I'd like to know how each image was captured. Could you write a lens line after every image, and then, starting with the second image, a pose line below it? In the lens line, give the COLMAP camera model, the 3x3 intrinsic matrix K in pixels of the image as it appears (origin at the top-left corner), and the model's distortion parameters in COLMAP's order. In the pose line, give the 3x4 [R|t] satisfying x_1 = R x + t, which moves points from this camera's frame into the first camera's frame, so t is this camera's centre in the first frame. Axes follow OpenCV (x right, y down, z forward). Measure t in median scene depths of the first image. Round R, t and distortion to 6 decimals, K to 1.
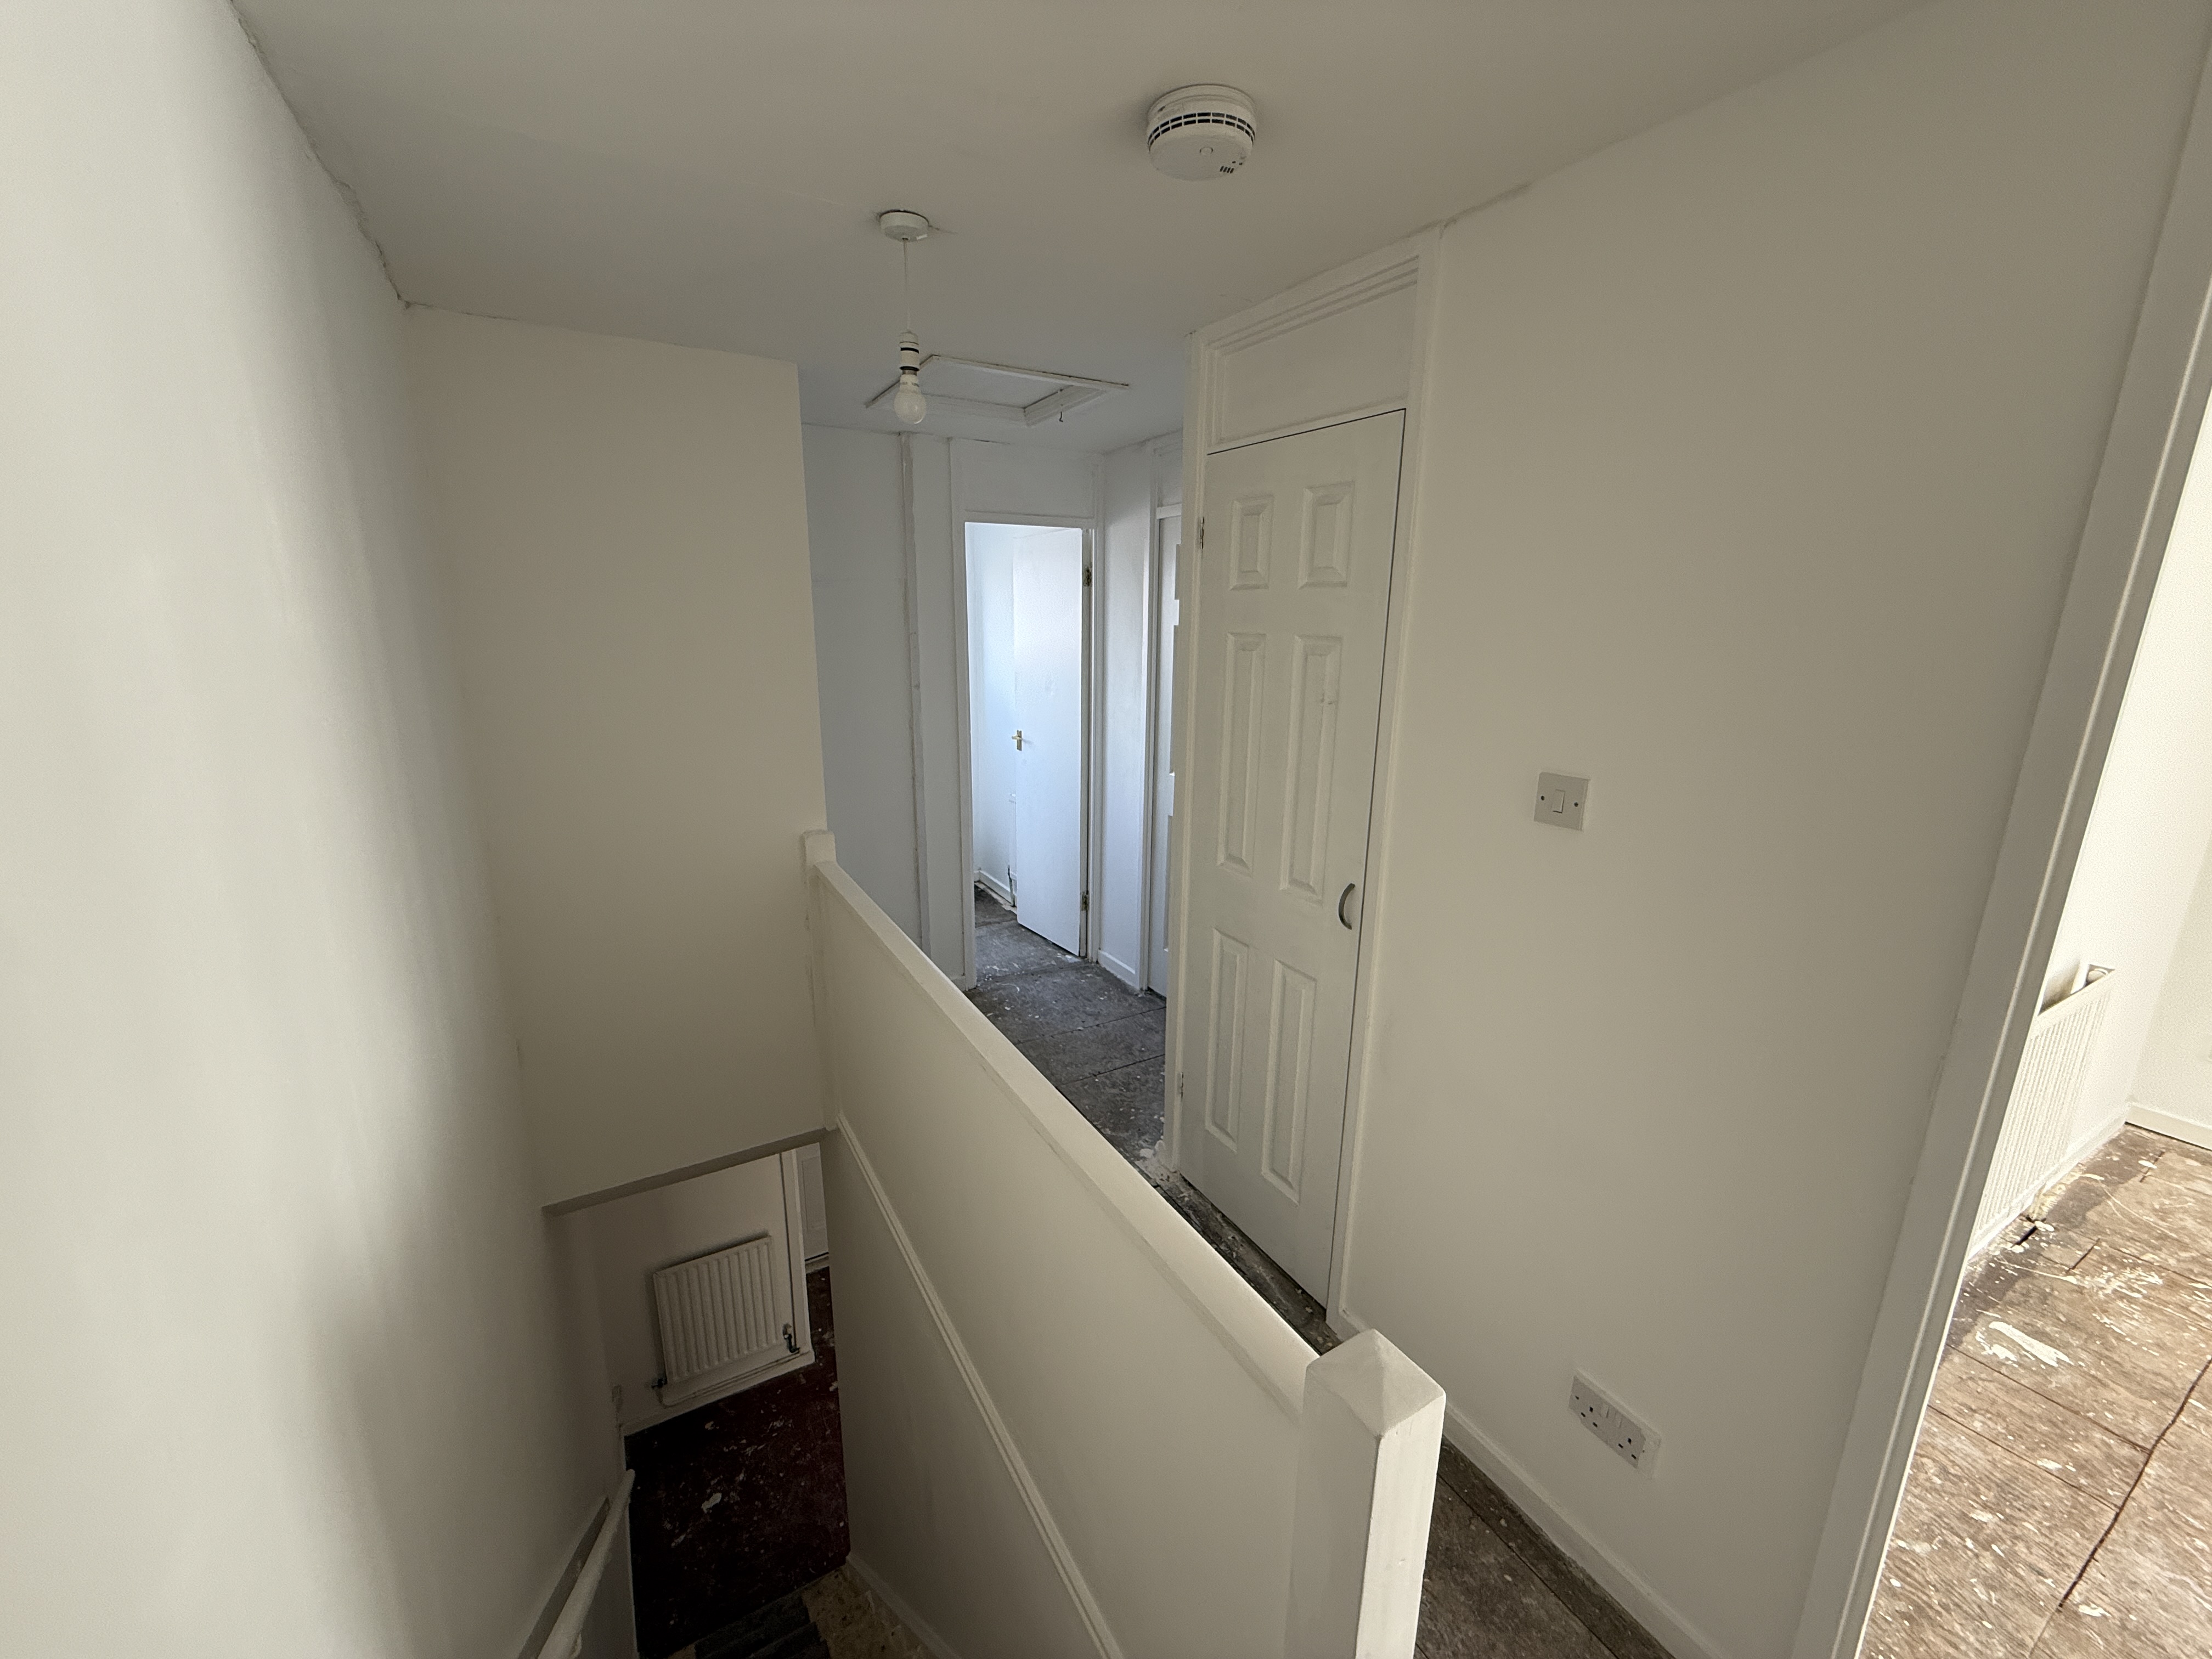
lens RADIAL K [[879.5, 0, 1100.9], [0, 879.5, 827.5], [0, 0, 1]] dist [0.000705, 0.000455]
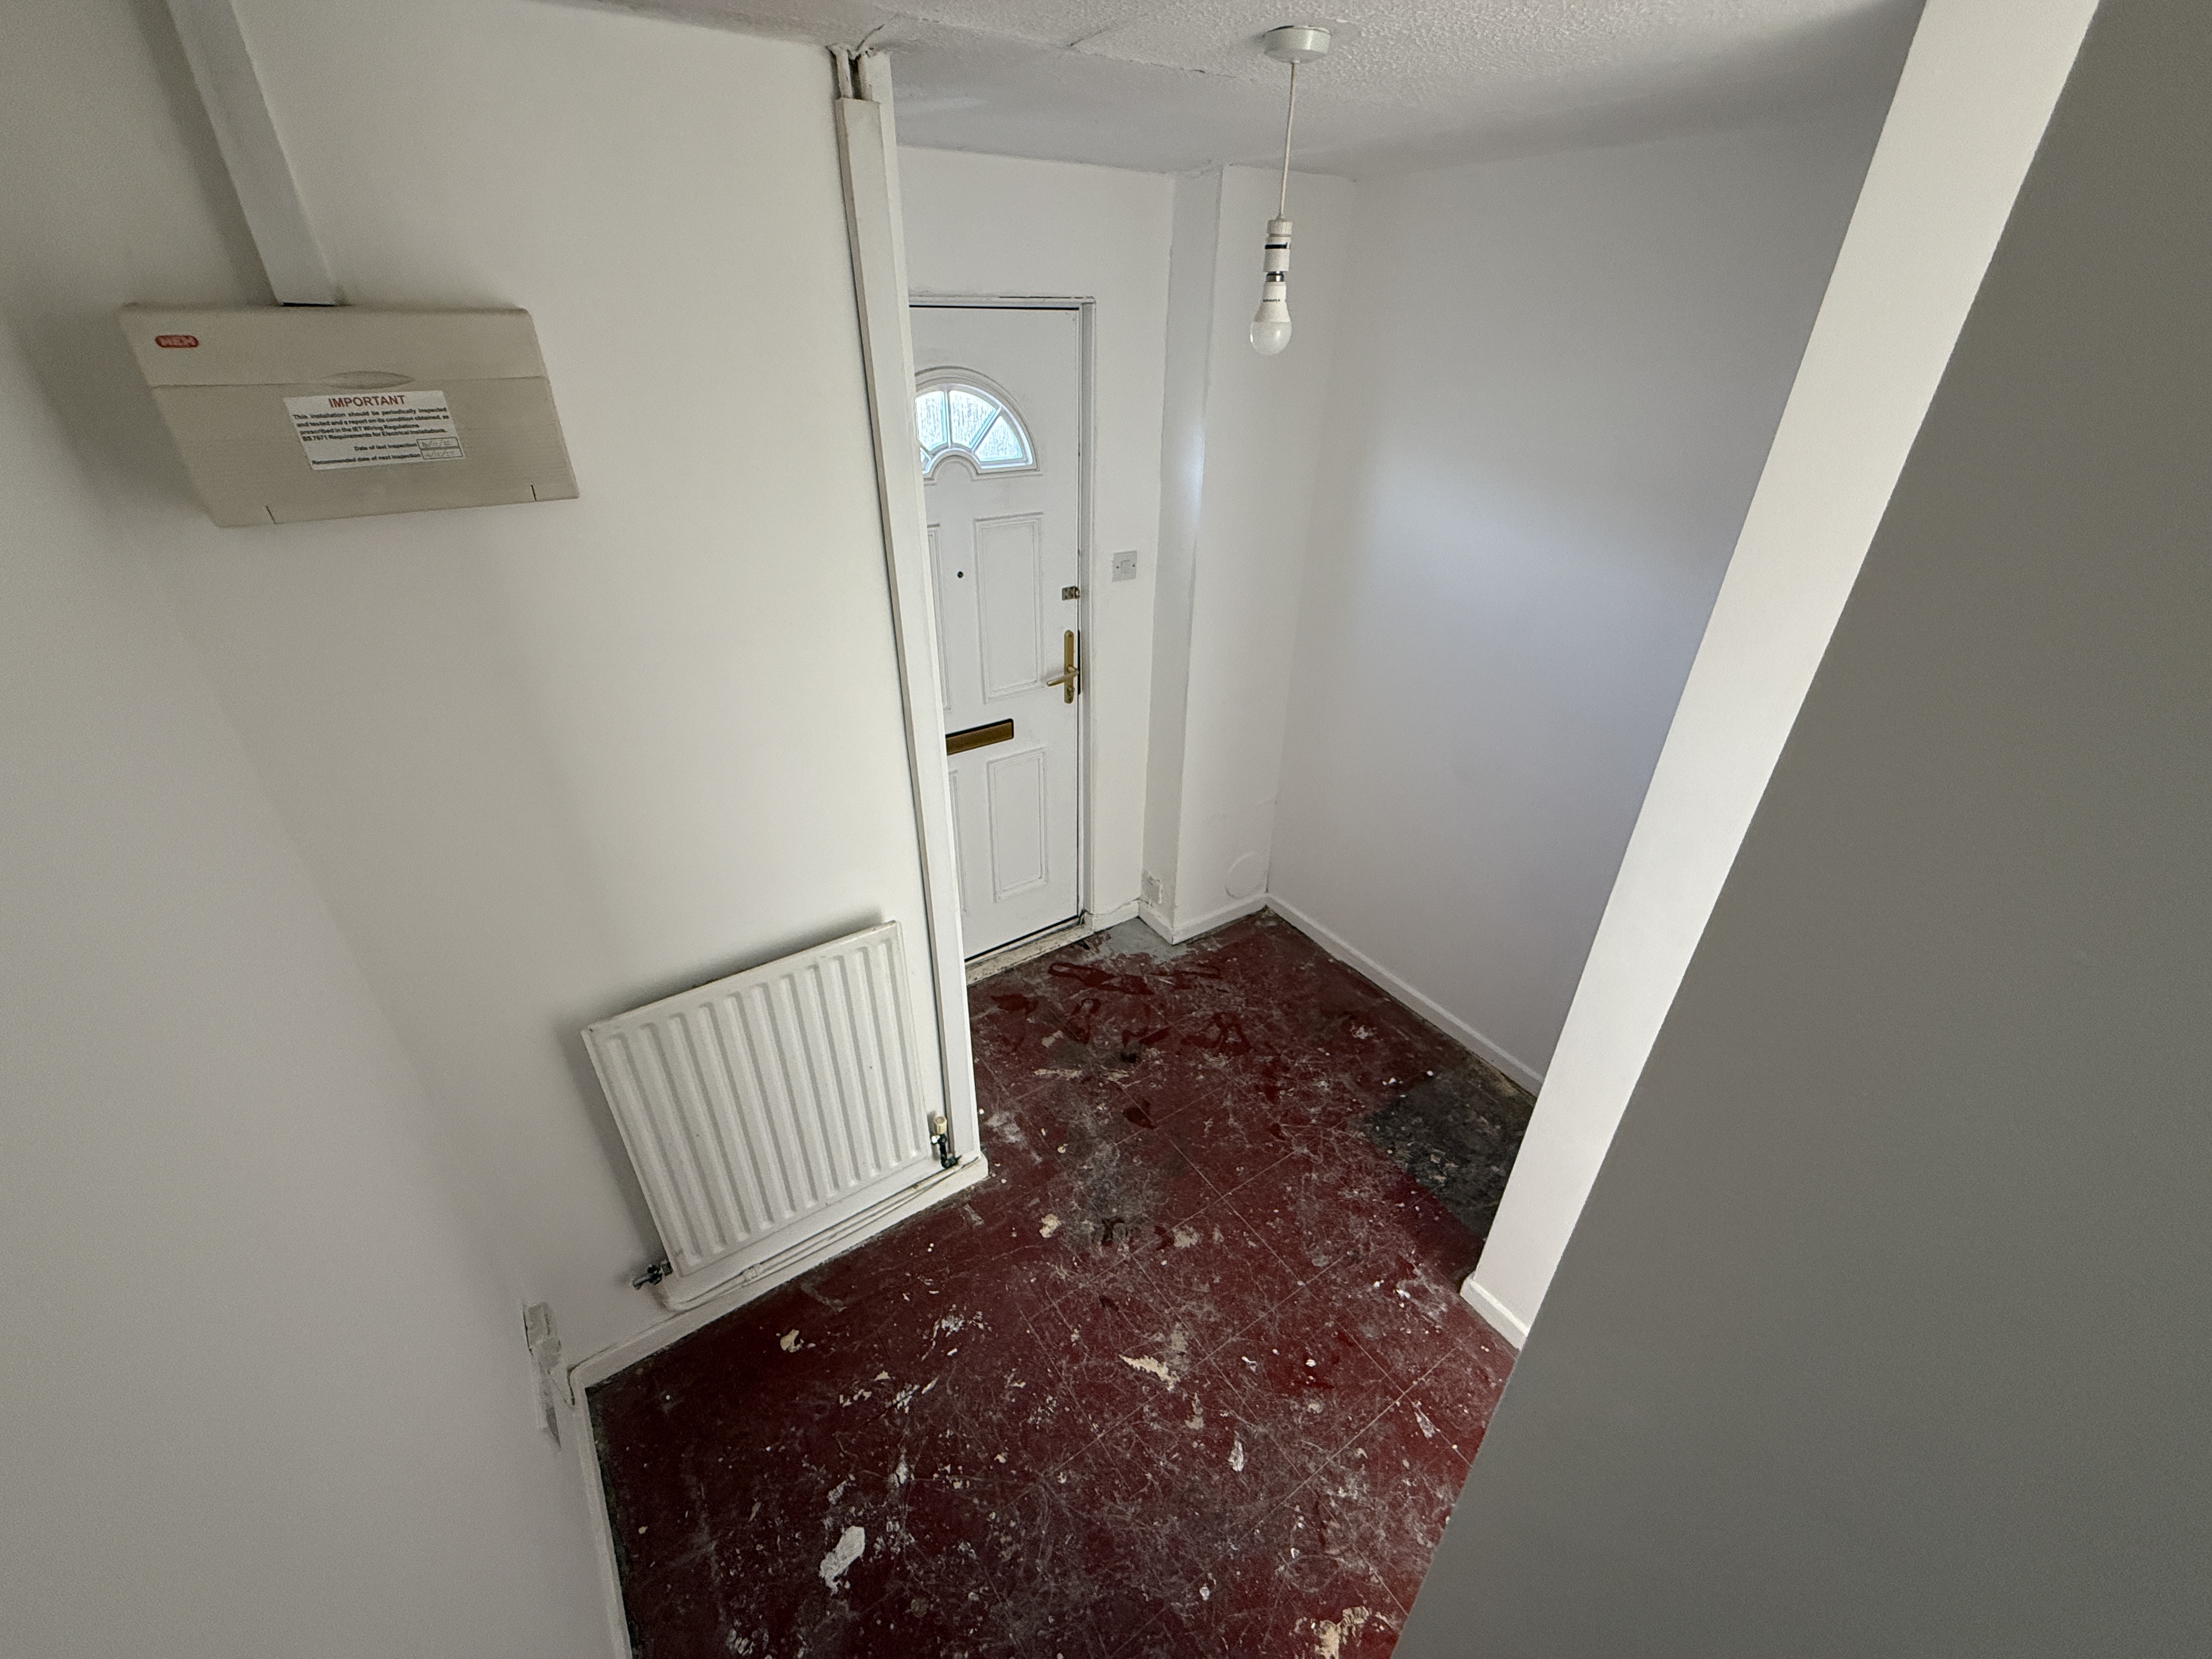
lens RADIAL K [[887.1, 0, 1106.0], [0, 887.1, 829.5], [0, 0, 1]] dist [-0.000297, -0.000289]
pose [[0.997160, -0.038251, 0.064872, -0.315734], [0.018010, 0.957533, 0.287761, 0.328026], [-0.073124, -0.285775, 0.955503, 0.660085]]
